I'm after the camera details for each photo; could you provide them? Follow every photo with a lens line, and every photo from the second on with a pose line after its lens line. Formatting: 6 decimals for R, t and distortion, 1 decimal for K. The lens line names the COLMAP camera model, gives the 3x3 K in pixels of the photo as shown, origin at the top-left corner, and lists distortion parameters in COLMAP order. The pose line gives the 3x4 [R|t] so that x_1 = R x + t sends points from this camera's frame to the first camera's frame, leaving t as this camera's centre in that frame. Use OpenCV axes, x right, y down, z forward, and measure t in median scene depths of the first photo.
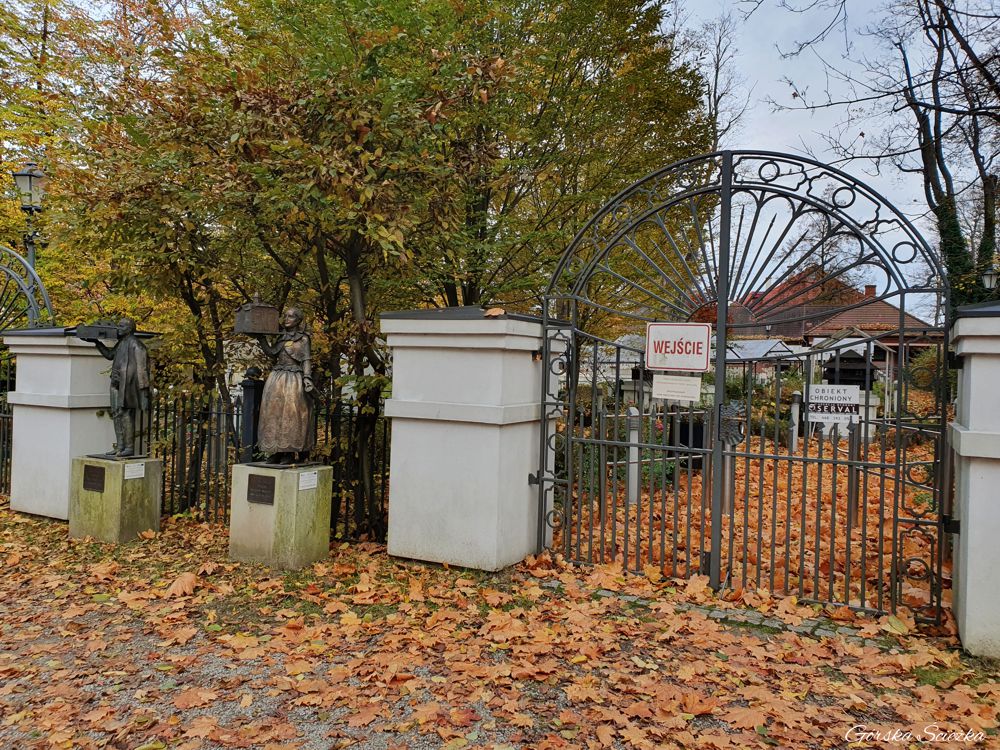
lens RADIAL K [[762.3, 0, 502.0], [0, 762.3, 373.8], [0, 0, 1]] dist [0.029504, -0.006139]
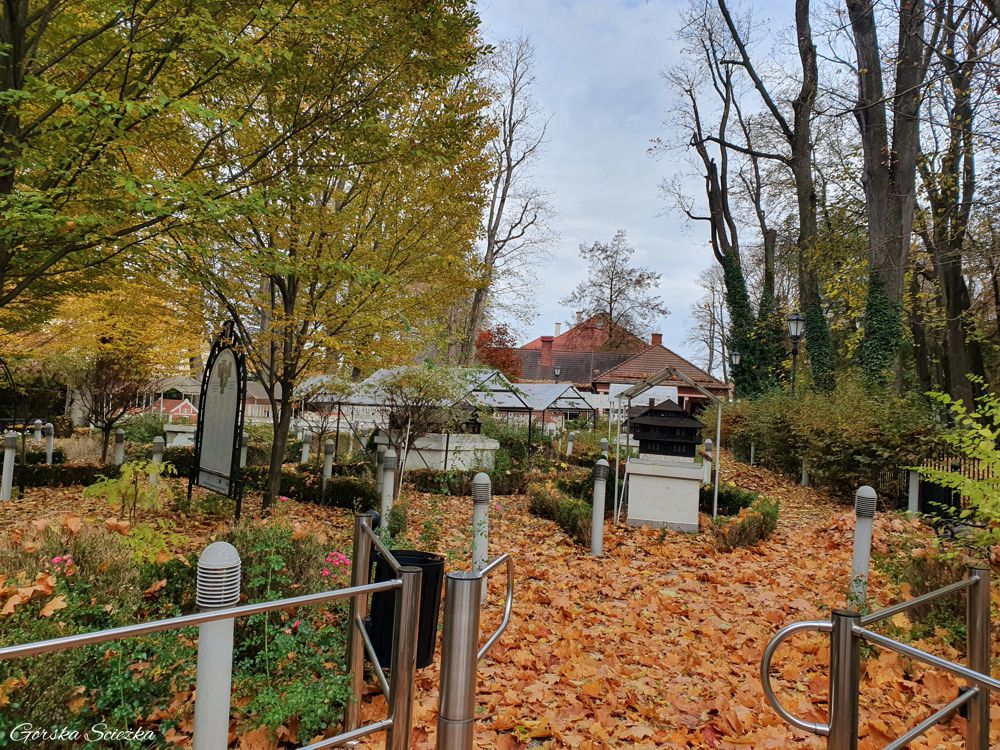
lens RADIAL K [[762.3, 0, 499.9], [0, 762.3, 374.3], [0, 0, 1]] dist [0.029504, -0.006139]
pose [[0.964722, 0.046335, 0.259160, 0.044663], [-0.033082, 0.997923, -0.055272, -0.004384], [-0.261182, 0.044749, 0.964252, 0.137471]]
